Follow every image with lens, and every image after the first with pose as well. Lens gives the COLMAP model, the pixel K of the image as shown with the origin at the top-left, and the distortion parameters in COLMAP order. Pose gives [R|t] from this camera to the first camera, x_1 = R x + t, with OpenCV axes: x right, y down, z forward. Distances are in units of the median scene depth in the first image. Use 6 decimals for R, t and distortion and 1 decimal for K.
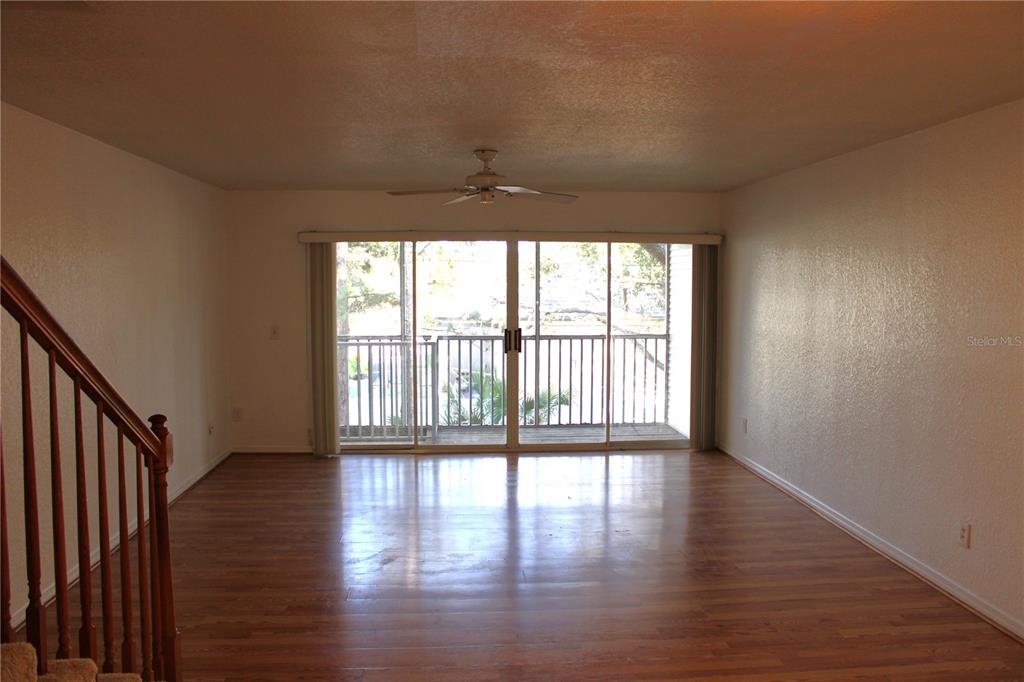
lens RADIAL K [[854.1, 0, 512.0], [0, 854.1, 341.0], [0, 0, 1]] dist [-0.167740, 0.137165]
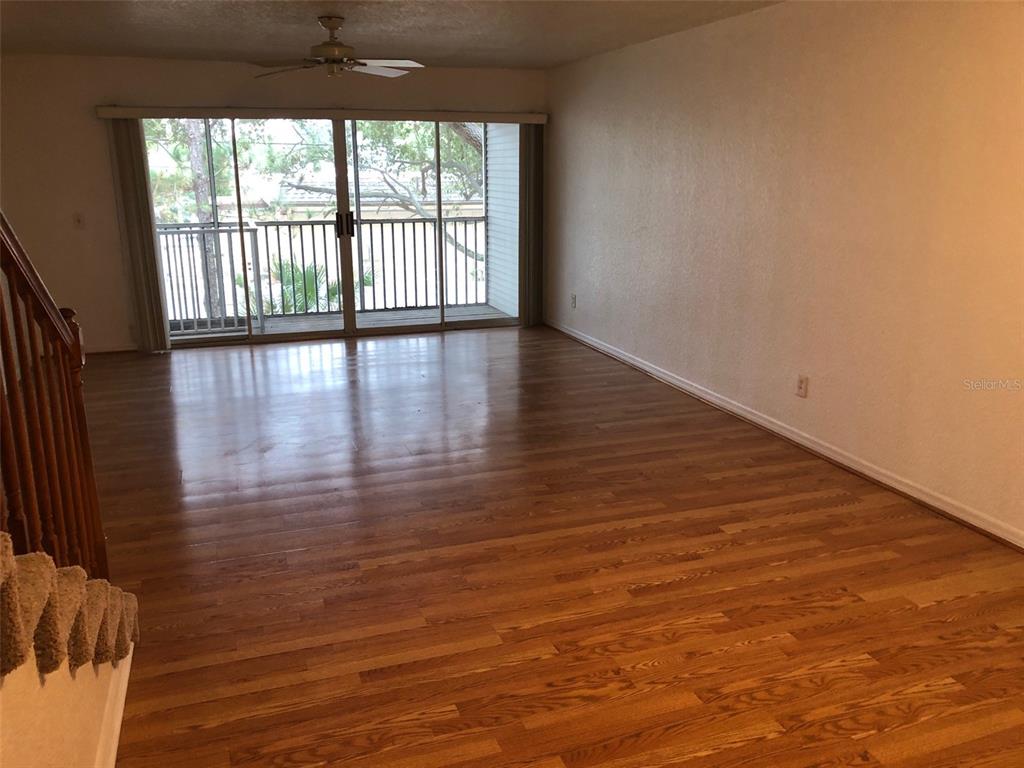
lens RADIAL K [[830.5, 0, 502.4], [0, 830.5, 382.8], [0, 0, 1]] dist [0.022952, -0.010464]
pose [[0.968742, -0.068760, 0.238349, -0.068057], [0.023797, 0.982145, 0.186614, 0.003892], [-0.246925, -0.175109, 0.953082, 0.000726]]
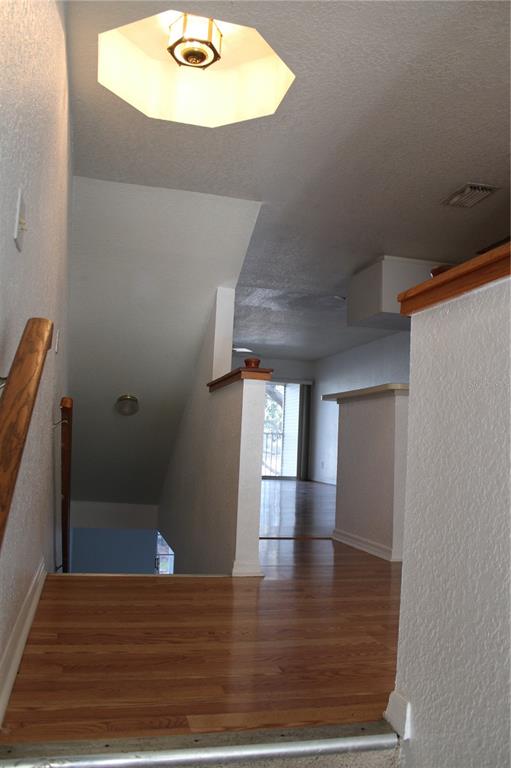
lens RADIAL K [[640.5, 0, 255.5], [0, 640.5, 384.0], [0, 0, 1]] dist [-0.167740, 0.137165]
pose [[0.983218, 0.057341, 0.173188, -0.193950], [-0.028822, 0.986222, -0.162900, 0.164782], [-0.180143, 0.155174, 0.971324, -0.611556]]
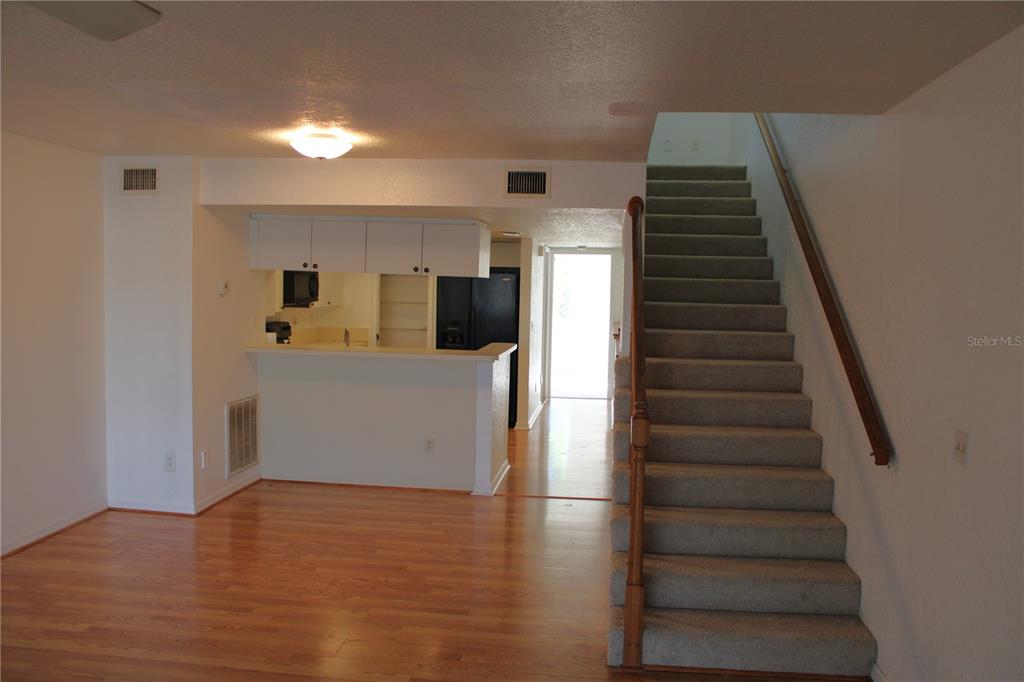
lens RADIAL K [[854.1, 0, 512.0], [0, 854.1, 341.0], [0, 0, 1]] dist [-0.167740, 0.137165]
pose [[-0.980958, -0.037856, 0.190496, -0.176103], [-0.011759, 0.990597, 0.136303, -0.062085], [-0.193865, 0.131467, -0.972179, 0.832899]]
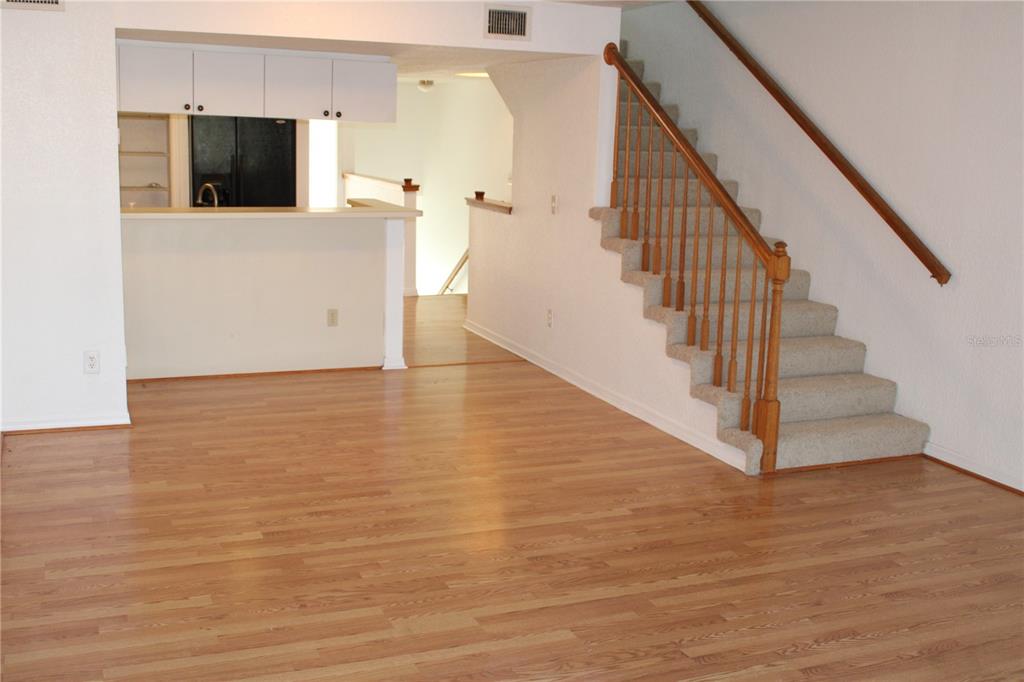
lens RADIAL K [[1133.8, 0, 512.0], [0, 1133.8, 341.0], [0, 0, 1]] dist [-0.097692, 0.007927]
pose [[-0.951365, 0.028054, -0.306786, 0.223025], [-0.051602, 0.967264, 0.248472, -0.074620], [0.303713, 0.252218, -0.918773, 0.991202]]
